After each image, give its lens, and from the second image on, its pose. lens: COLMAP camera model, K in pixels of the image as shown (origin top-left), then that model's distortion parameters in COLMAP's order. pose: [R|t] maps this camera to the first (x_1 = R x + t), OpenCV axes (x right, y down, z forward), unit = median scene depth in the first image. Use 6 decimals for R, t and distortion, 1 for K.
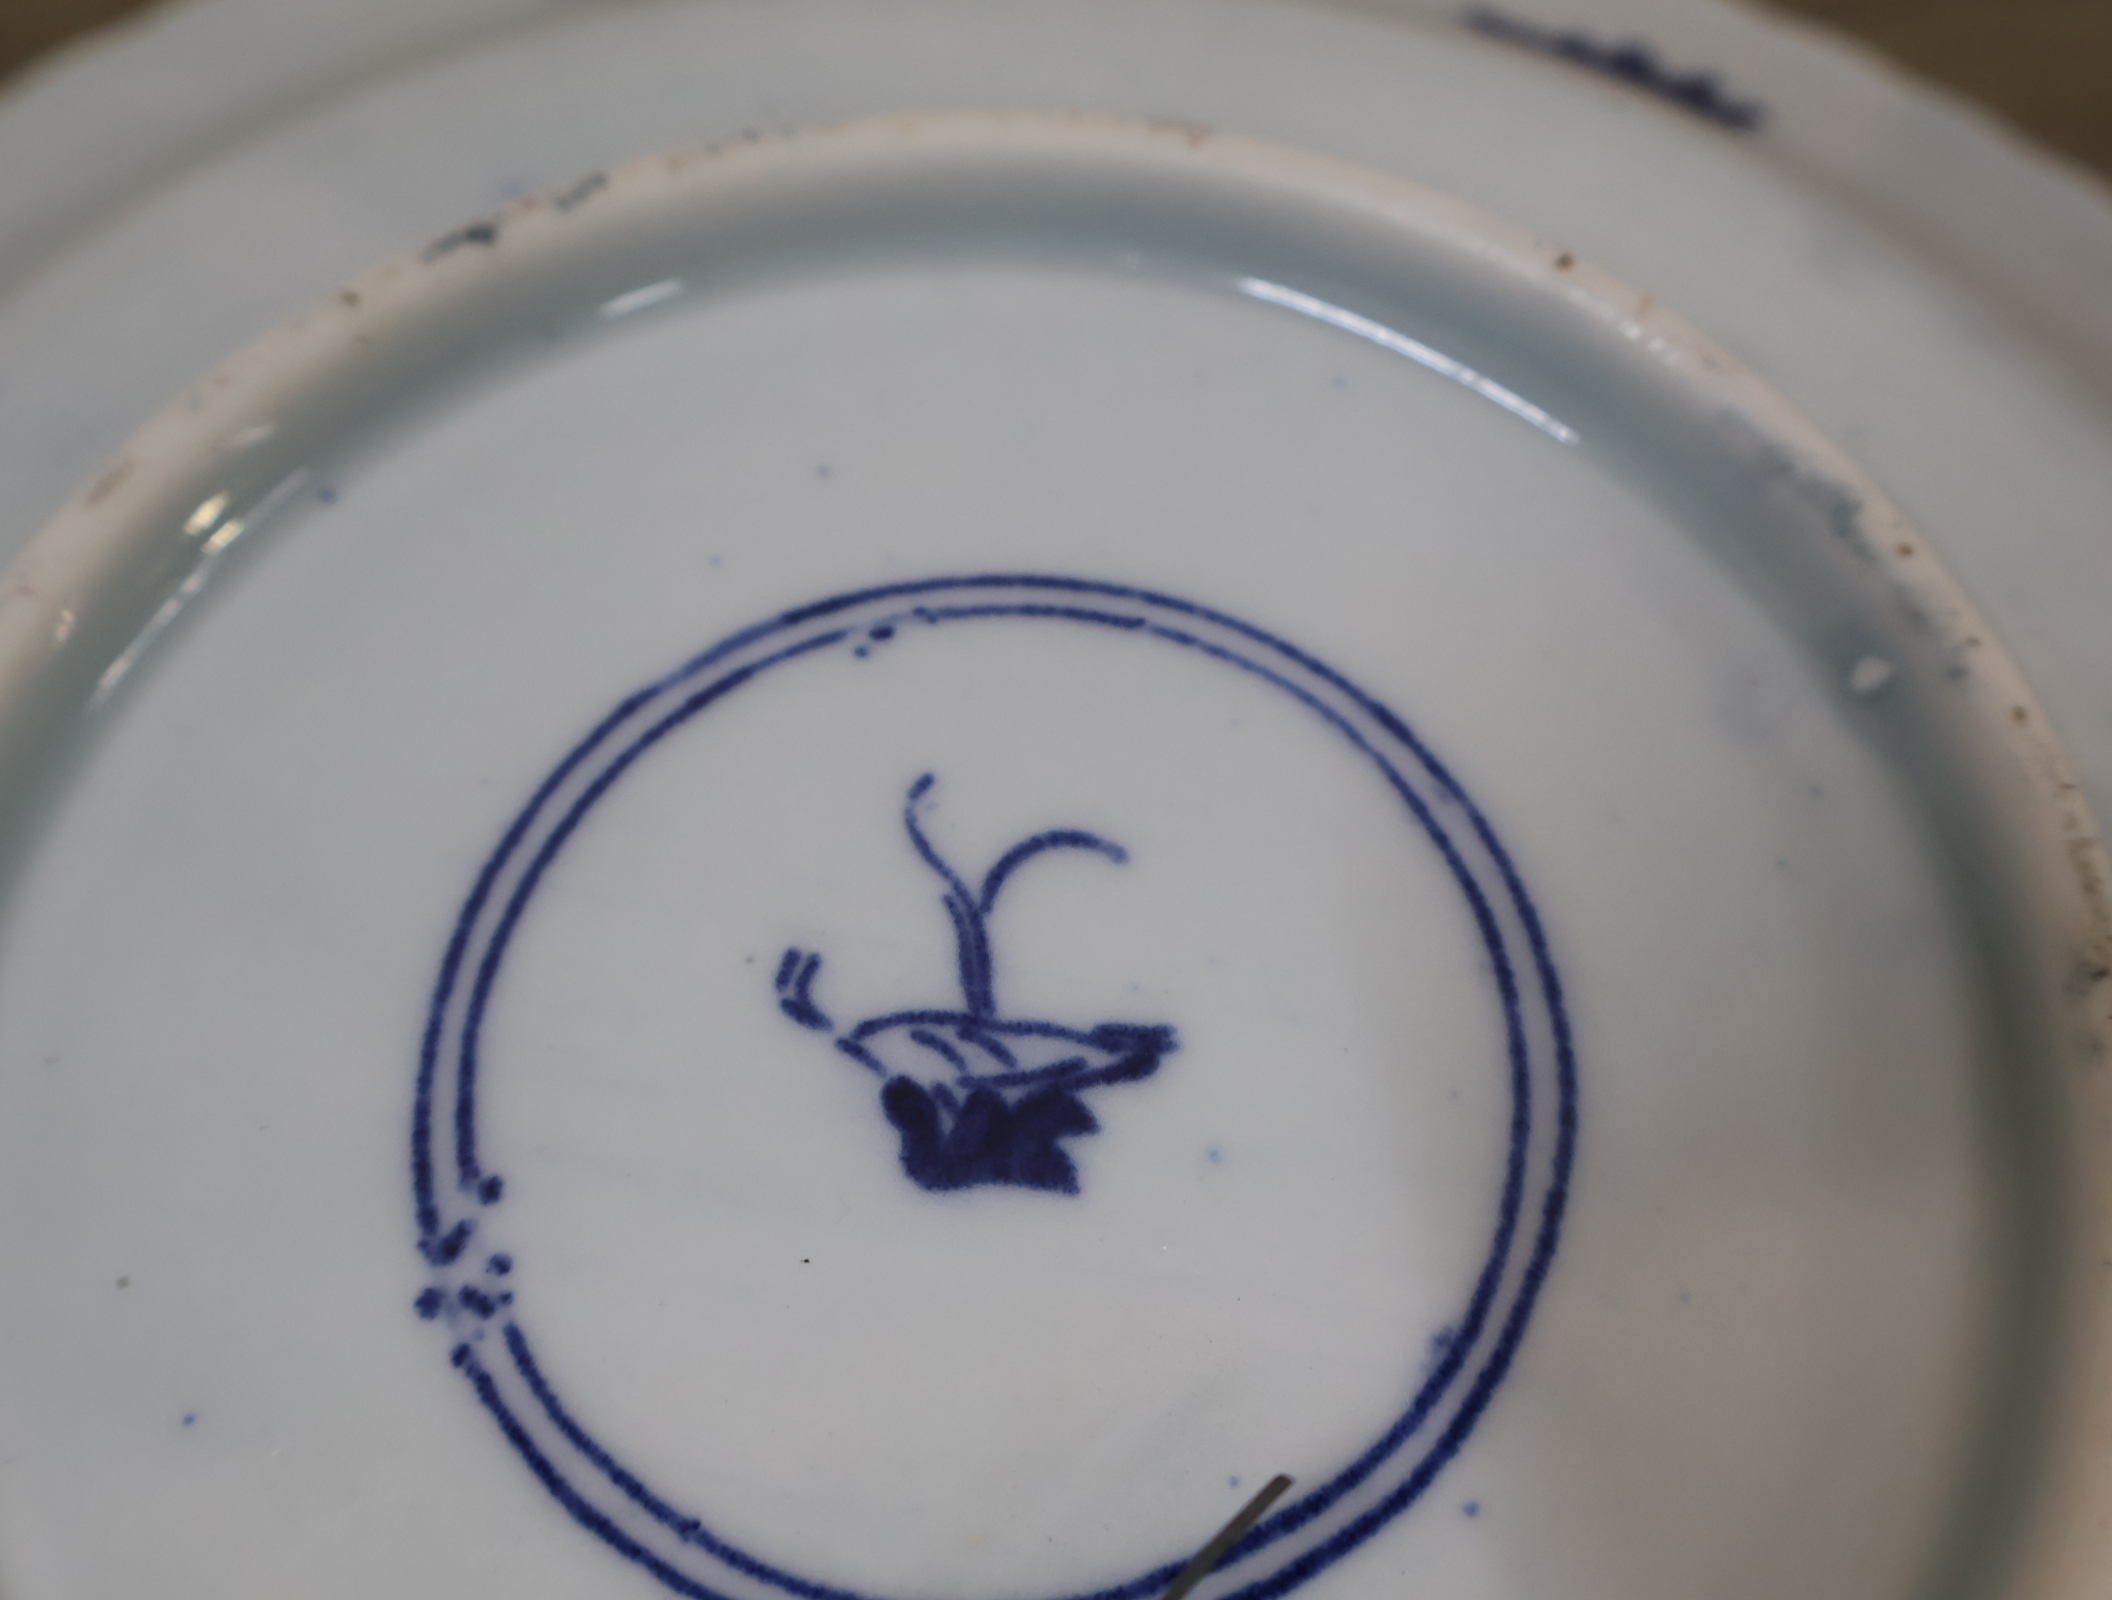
lens RADIAL K [[2368.7, 0, 1055.2], [0, 2368.7, 793.9], [0, 0, 1]] dist [0.017899, -0.019302]
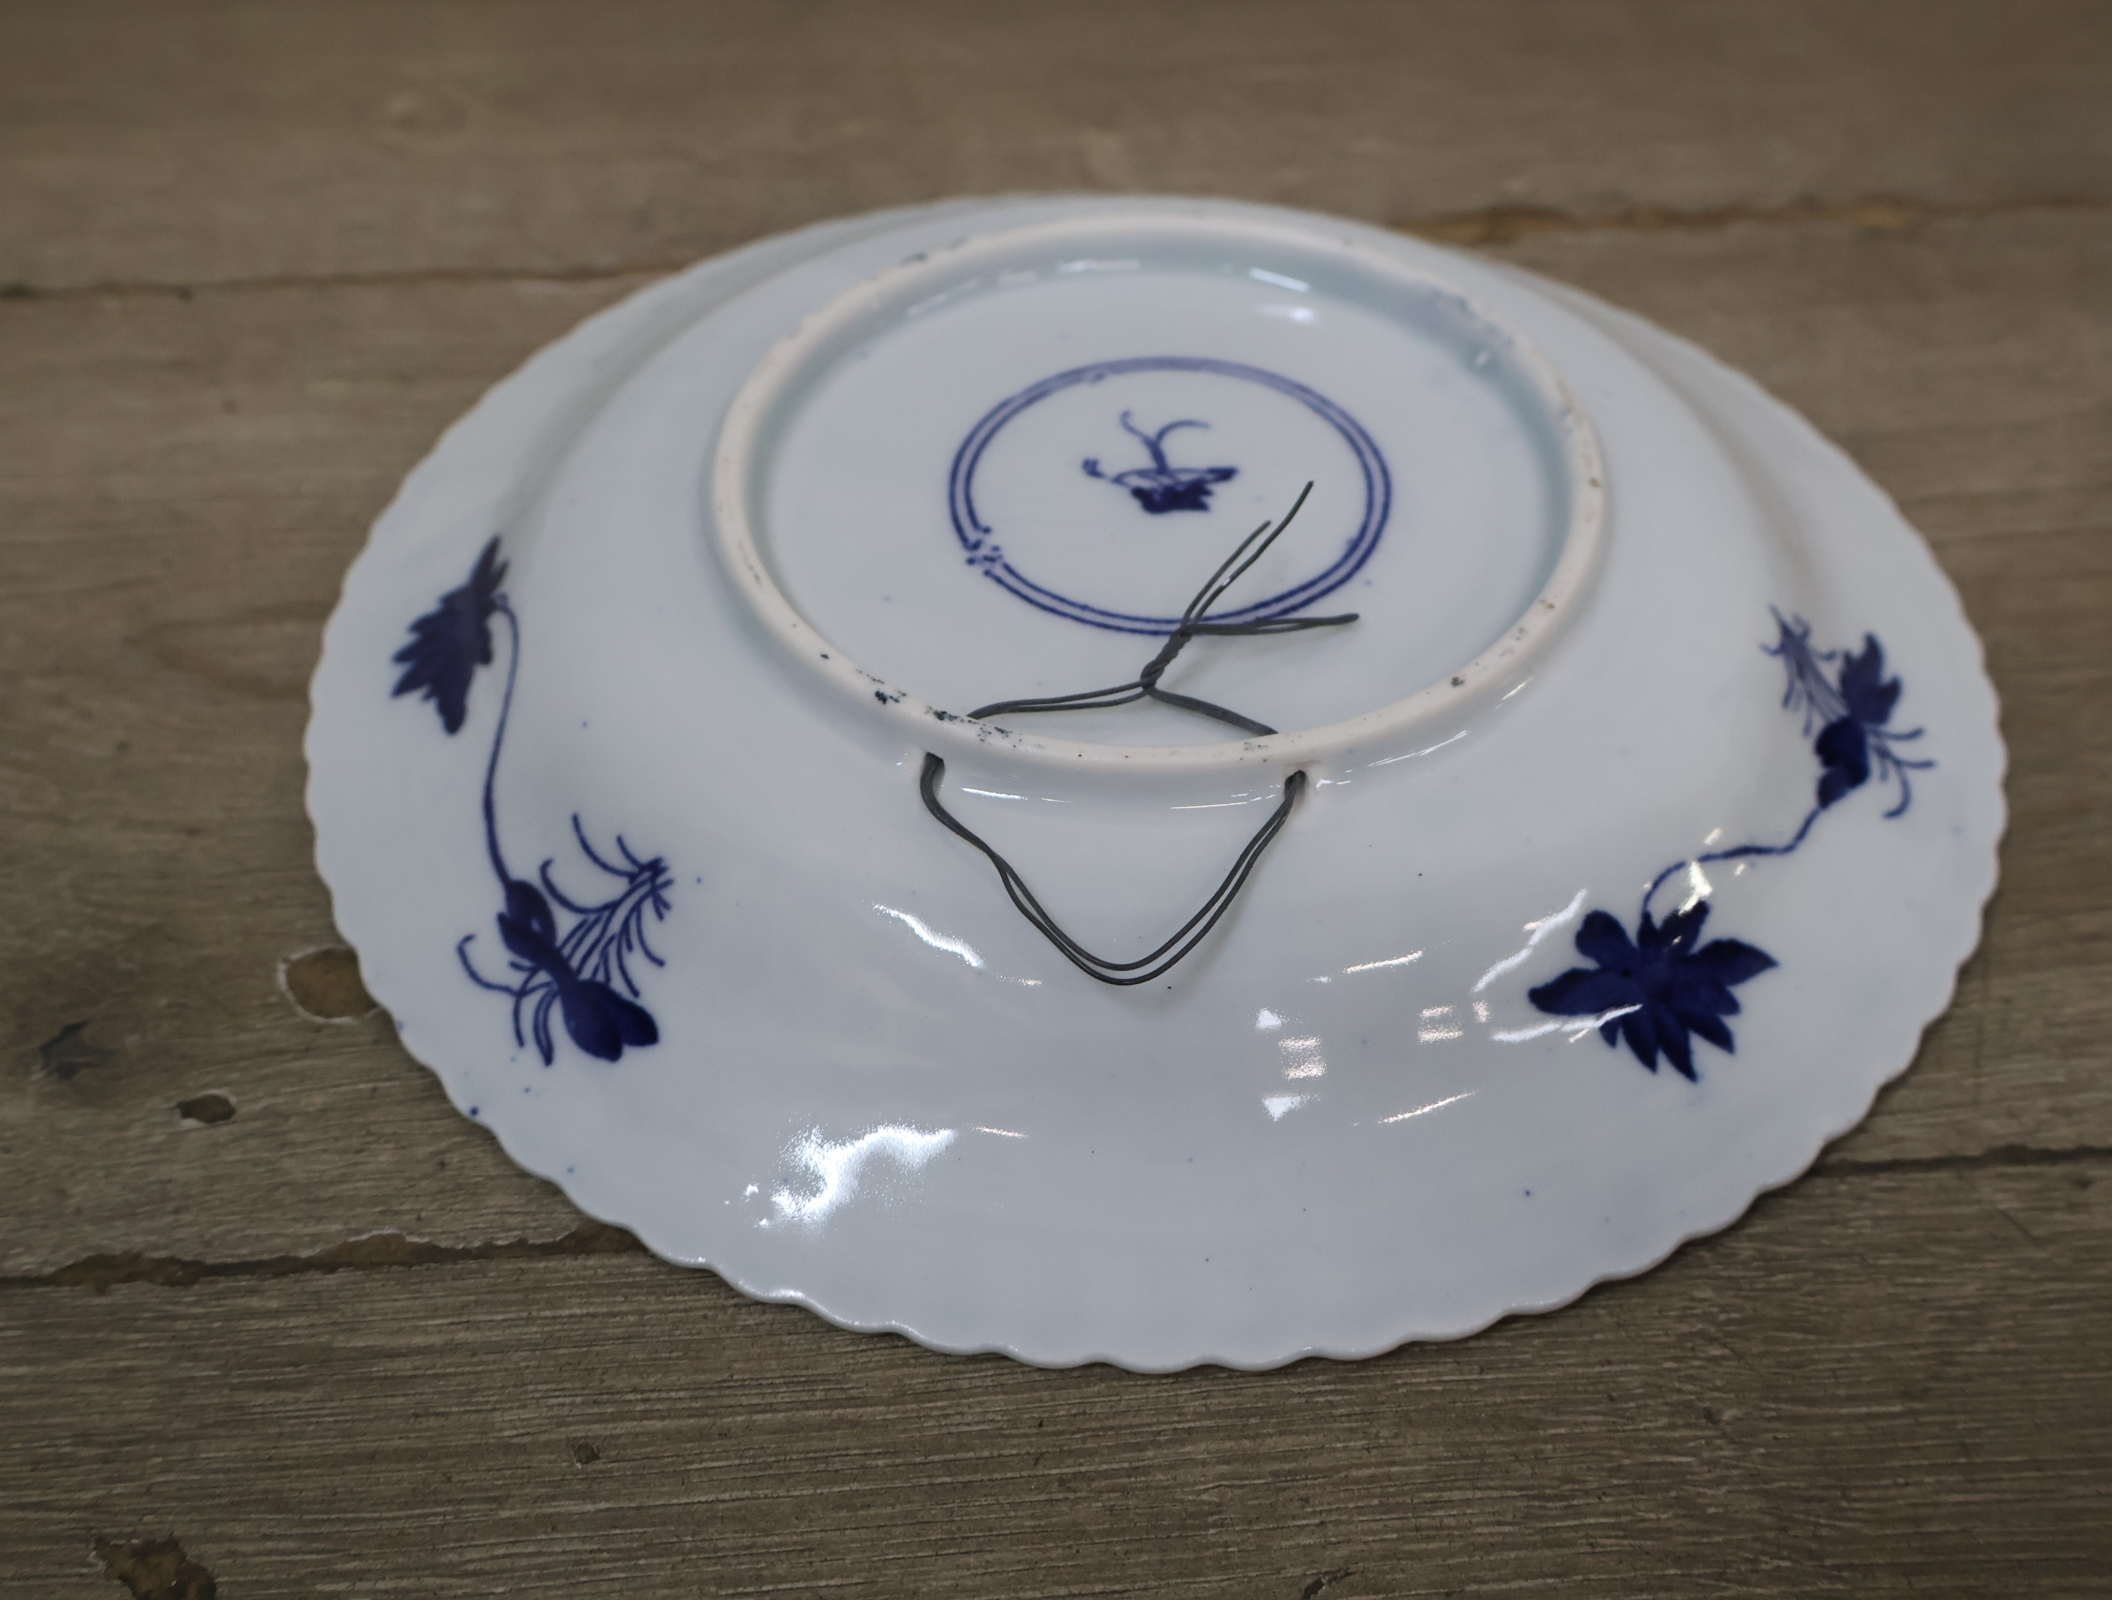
lens RADIAL K [[2368.7, 0, 1055.2], [0, 2368.7, 793.9], [0, 0, 1]] dist [0.017899, -0.019302]
pose [[0.994767, -0.062324, 0.080955, -0.389505], [0.083998, 0.949979, -0.300806, 1.227839], [-0.058158, 0.306032, 0.950243, -1.393603]]
